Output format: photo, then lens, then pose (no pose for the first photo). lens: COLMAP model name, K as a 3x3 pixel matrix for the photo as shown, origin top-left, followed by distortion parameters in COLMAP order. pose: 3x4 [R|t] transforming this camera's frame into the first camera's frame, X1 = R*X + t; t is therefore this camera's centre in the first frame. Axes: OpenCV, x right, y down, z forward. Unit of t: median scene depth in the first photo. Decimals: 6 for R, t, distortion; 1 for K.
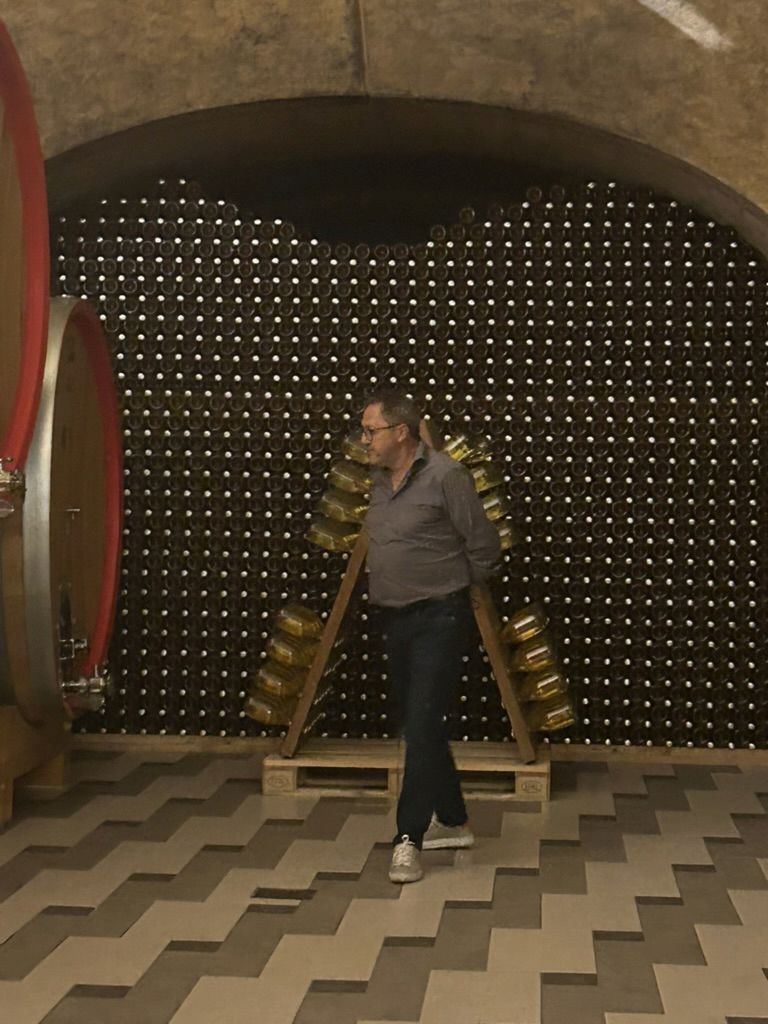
lens RADIAL K [[2212.5, 0, 381.8], [0, 2212.5, 522.0], [0, 0, 1]] dist [0.102221, 0.000000]
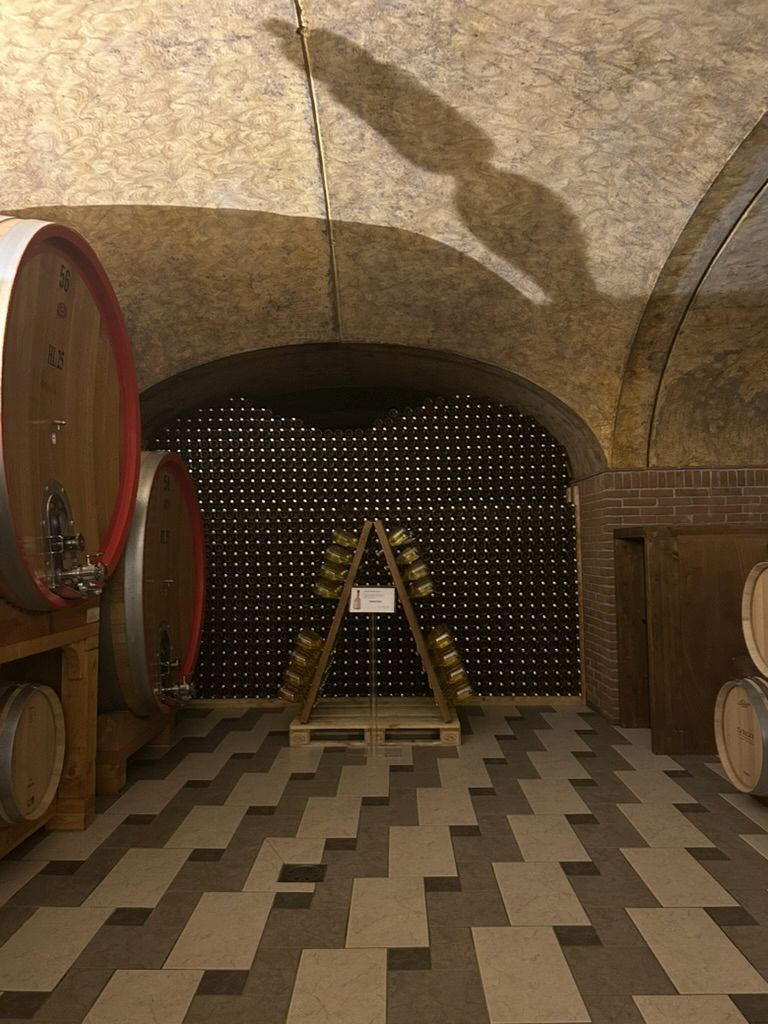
lens RADIAL K [[799.8, 0, 381.2], [0, 799.8, 512.3], [0, 0, 1]] dist [0.064217, -0.057414]
pose [[0.998222, -0.024622, 0.054277, -0.012496], [0.027828, 0.997863, -0.059124, -0.014714], [-0.052706, 0.060529, 0.996774, 0.355366]]
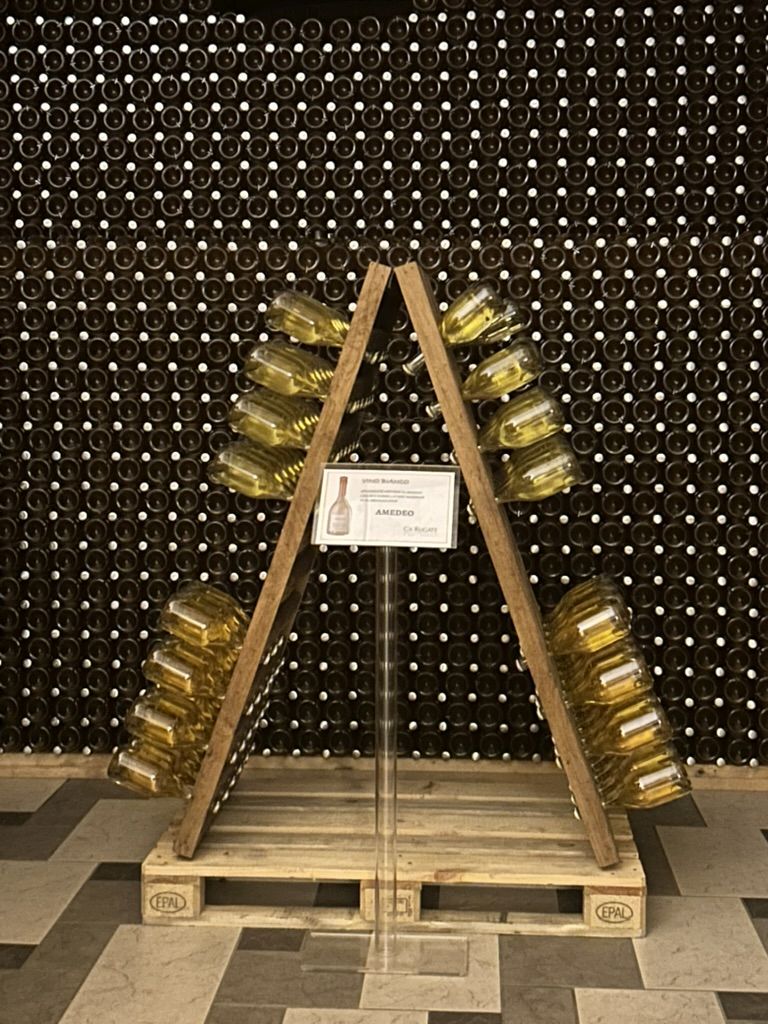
lens RADIAL K [[1643.1, 0, 345.8], [0, 1643.1, 525.8], [0, 0, 1]] dist [0.121965, 0.000000]
pose [[0.999860, -0.014609, -0.008101, 0.003723], [0.015170, 0.997128, 0.074196, -0.010363], [0.006994, -0.074309, 0.997211, 0.539909]]
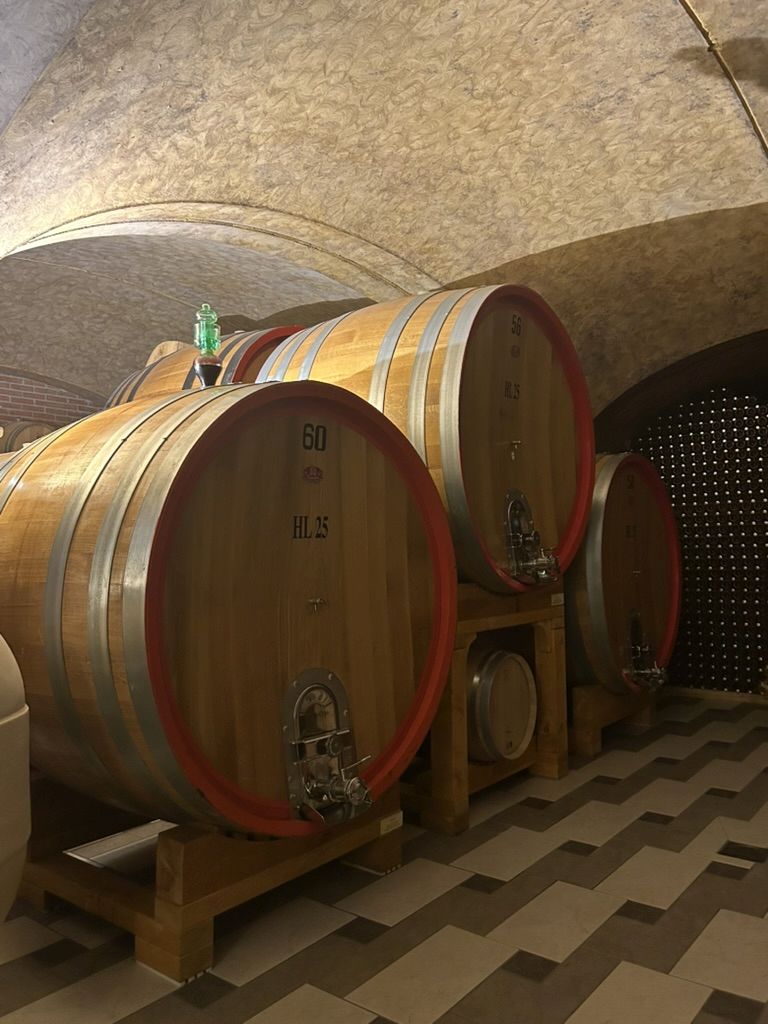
lens RADIAL K [[799.8, 0, 382.7], [0, 799.8, 509.9], [0, 0, 1]] dist [0.064217, -0.057414]
pose [[0.831135, -0.064086, -0.552365, 0.045501], [0.028976, 0.996979, -0.072070, -0.012850], [0.555315, 0.043895, 0.830481, 0.312560]]
